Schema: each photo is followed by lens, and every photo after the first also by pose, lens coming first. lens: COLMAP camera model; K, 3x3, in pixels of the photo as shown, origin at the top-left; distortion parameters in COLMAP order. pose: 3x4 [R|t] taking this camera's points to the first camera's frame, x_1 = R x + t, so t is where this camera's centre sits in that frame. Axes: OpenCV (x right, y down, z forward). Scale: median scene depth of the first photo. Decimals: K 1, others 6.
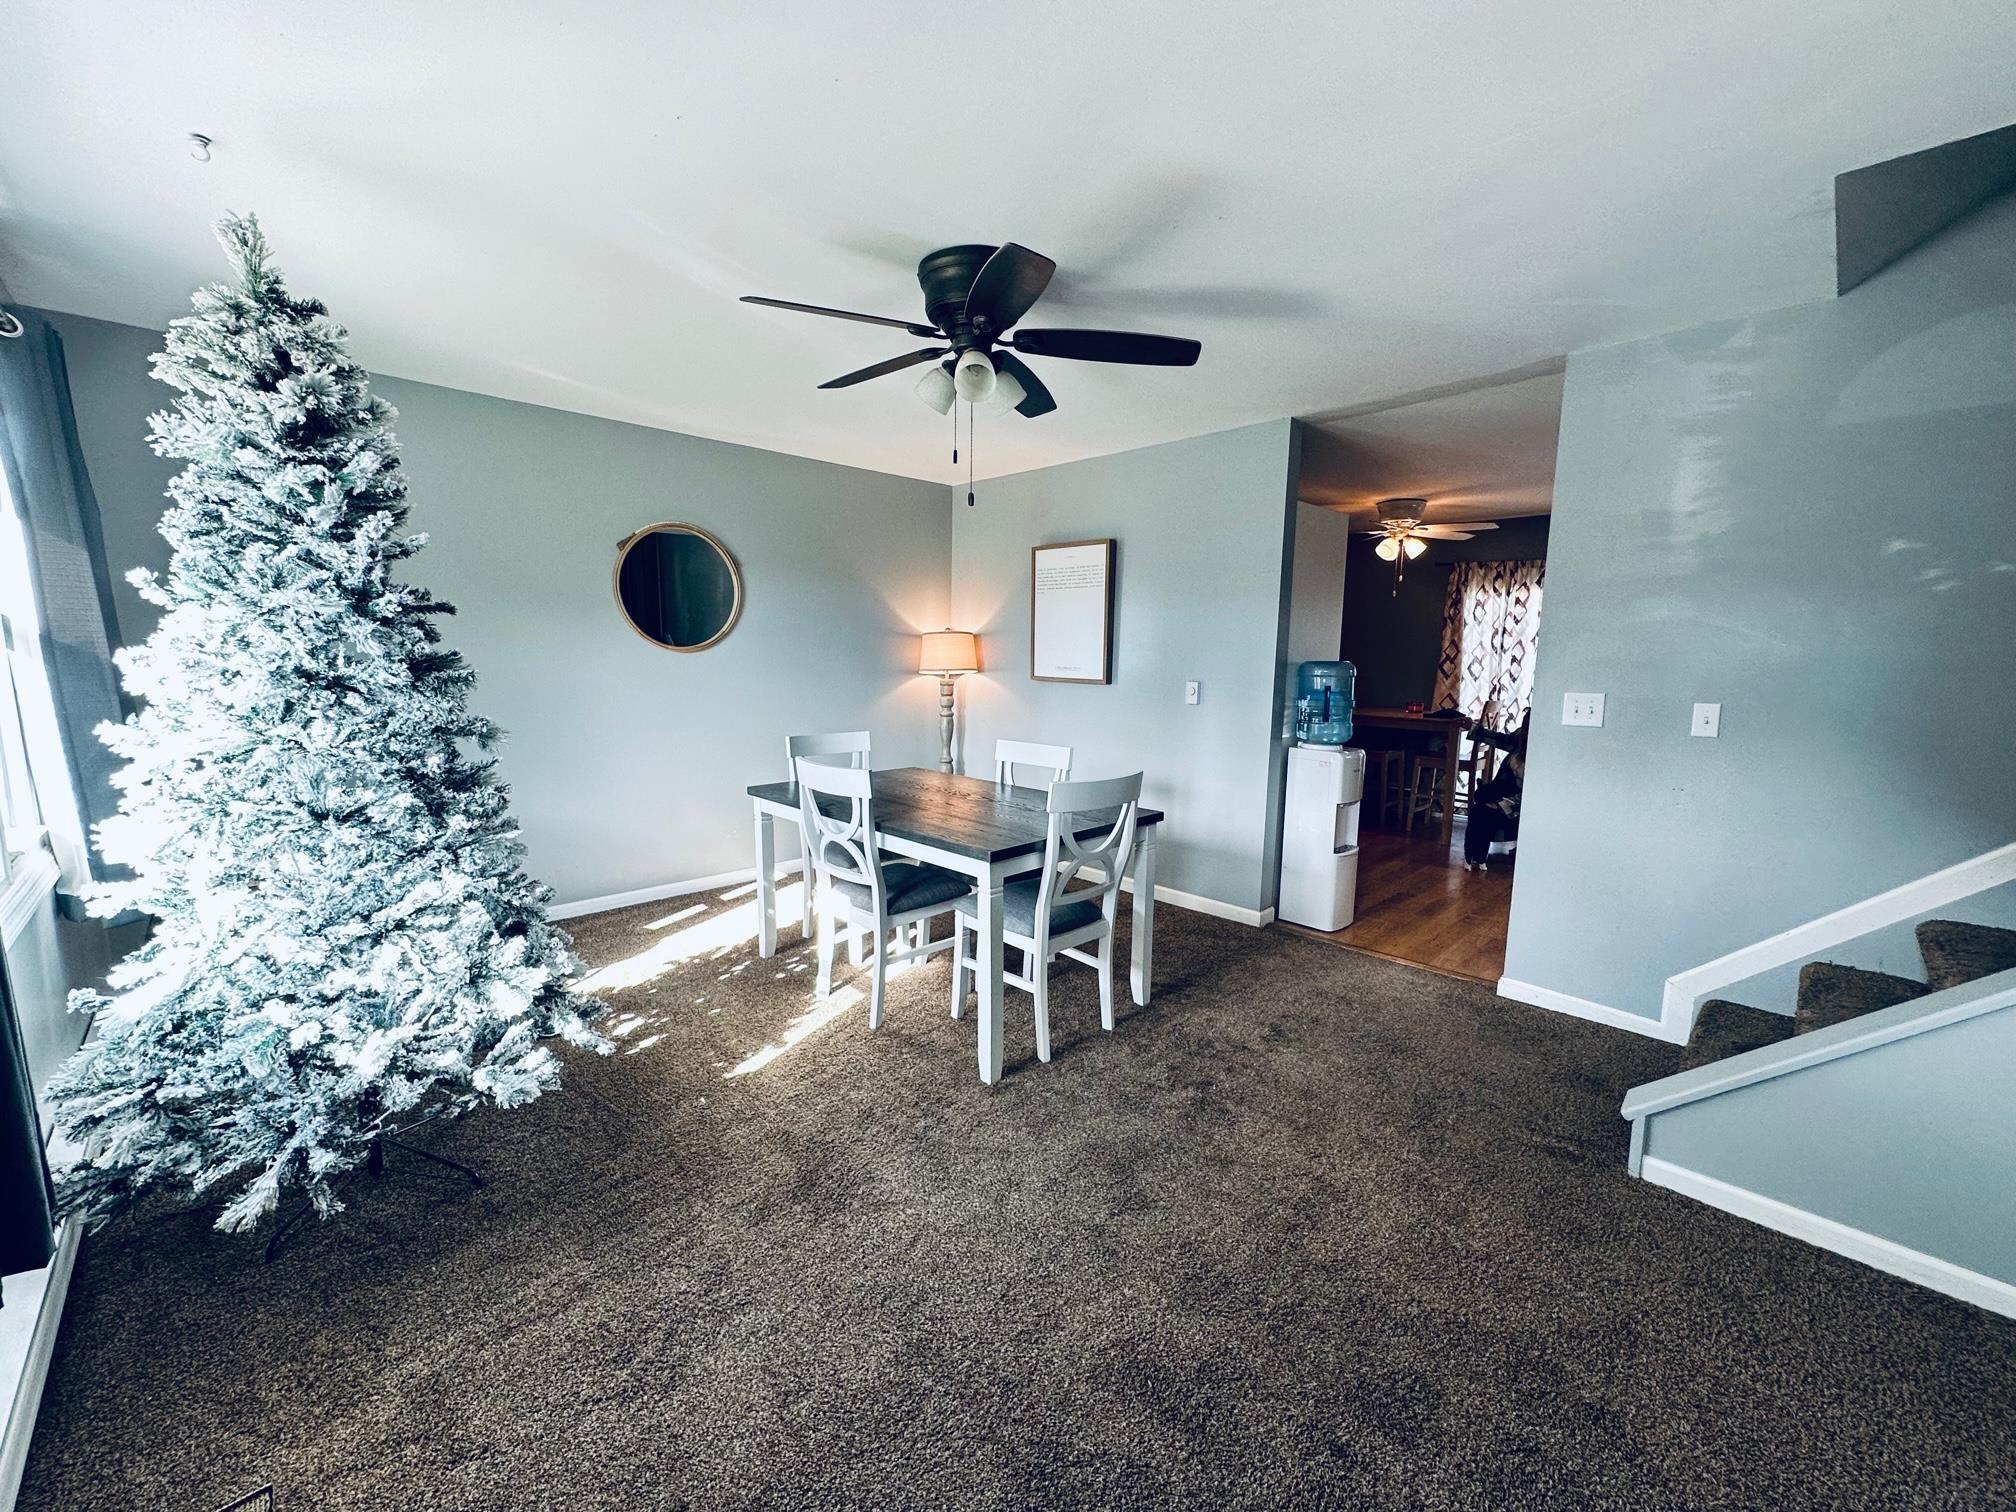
lens RADIAL K [[798.3, 0, 1007.2], [0, 798.3, 762.2], [0, 0, 1]] dist [-0.001995, 0.000000]
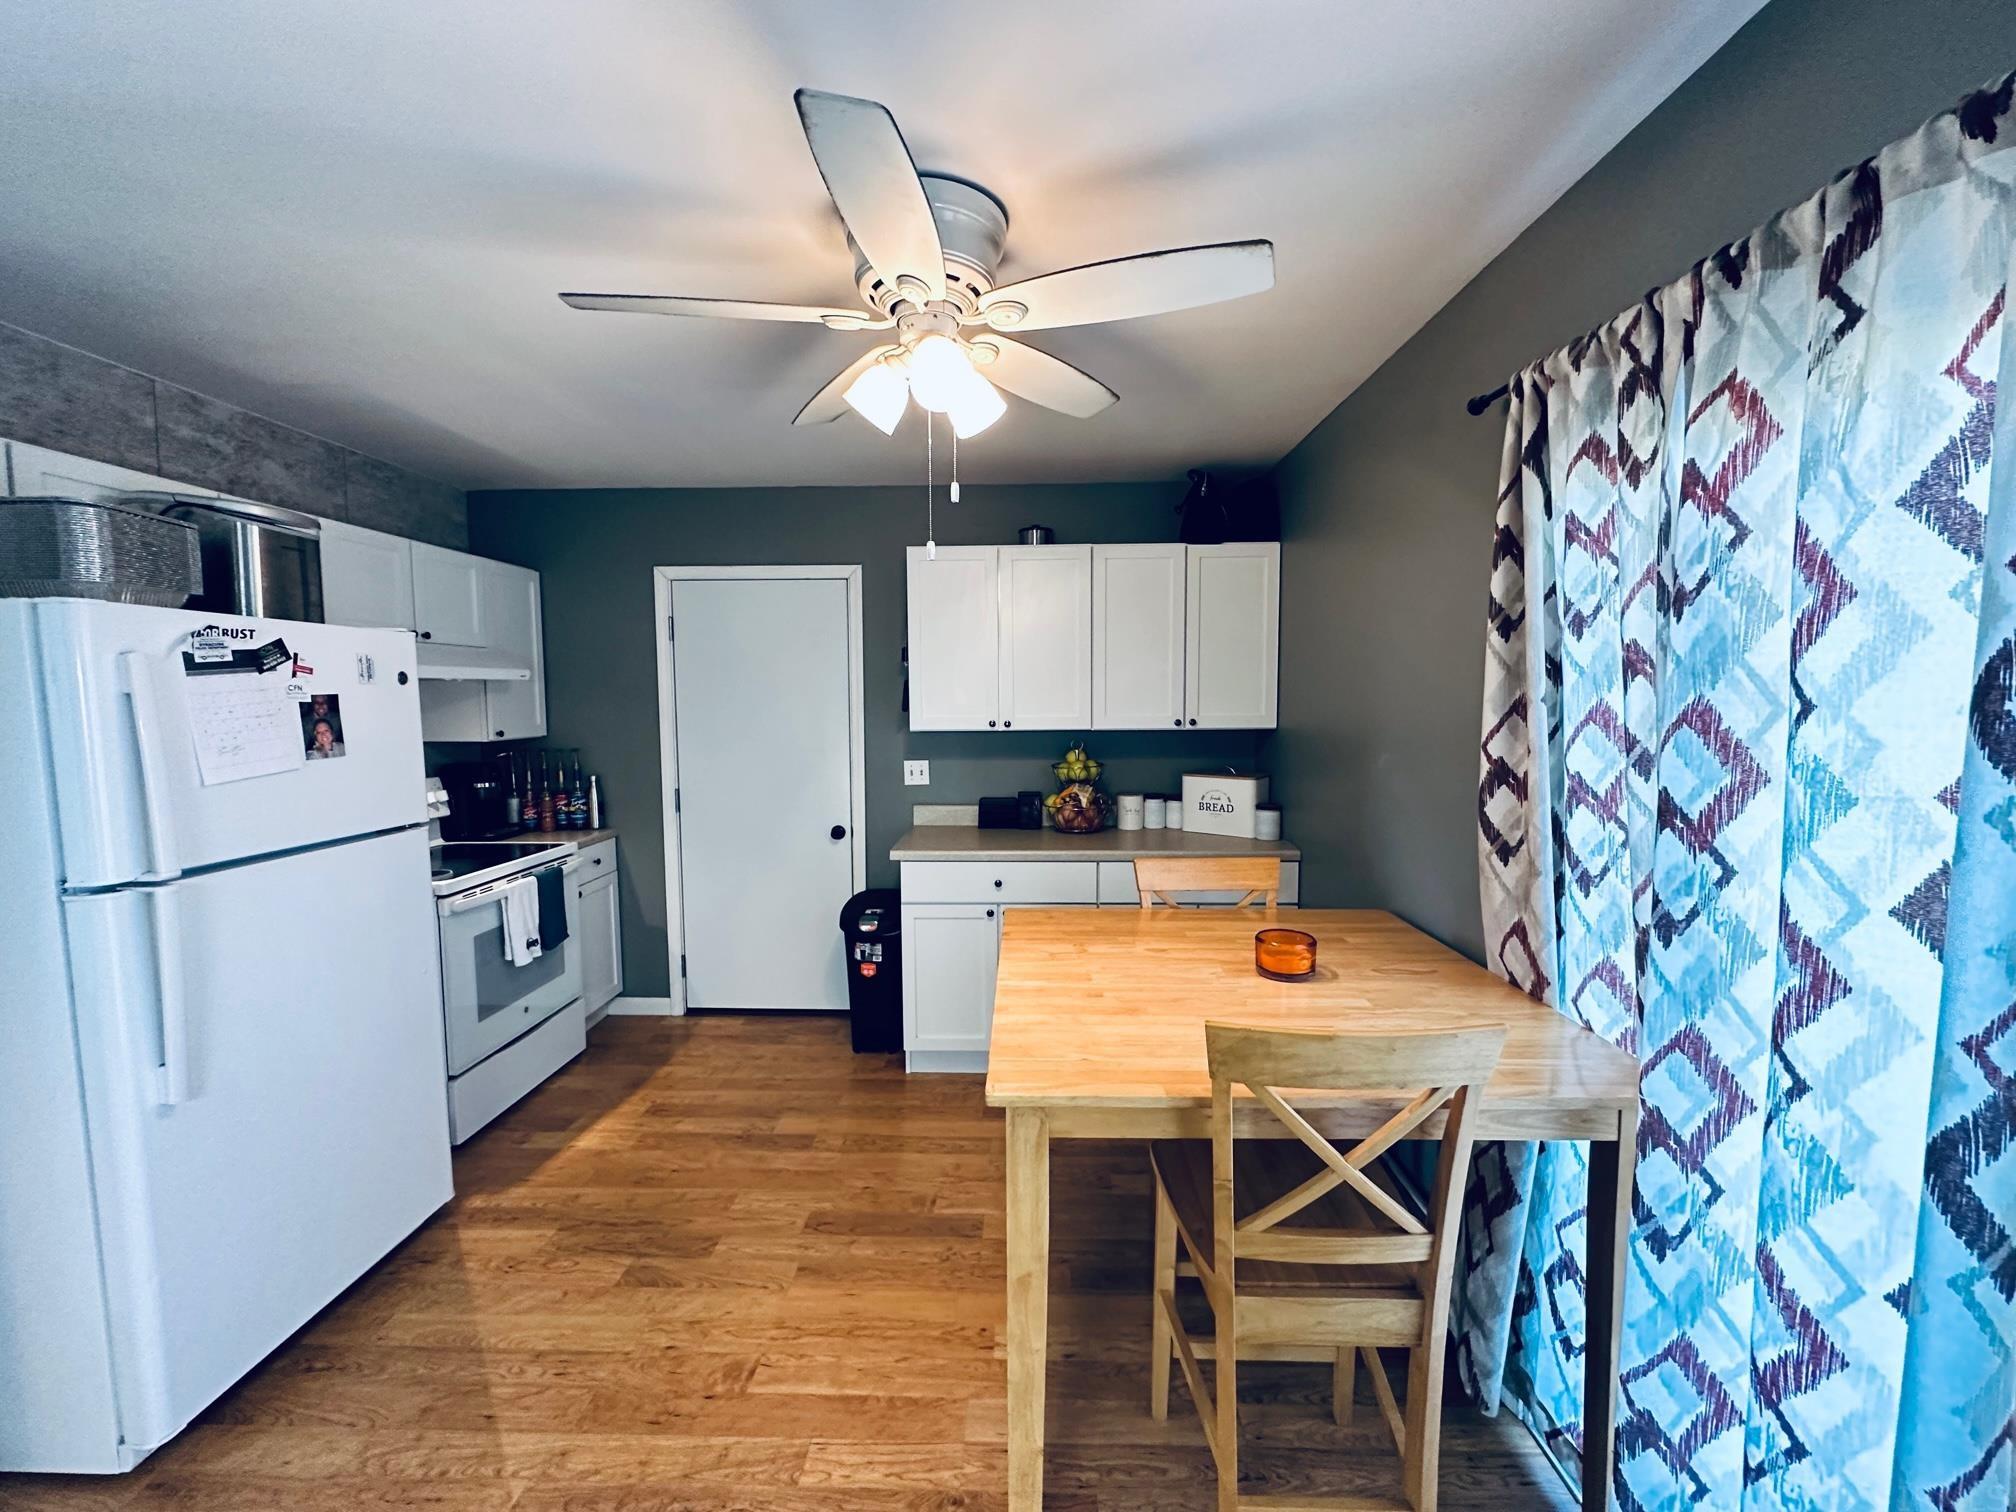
lens RADIAL K [[798.3, 0, 1006.5], [0, 798.3, 758.1], [0, 0, 1]] dist [-0.001995, 0.000000]
pose [[0.699579, 0.043078, -0.713256, 0.643564], [-0.092930, 0.995189, -0.031043, -0.118848], [0.708487, 0.088000, 0.700216, 0.752970]]
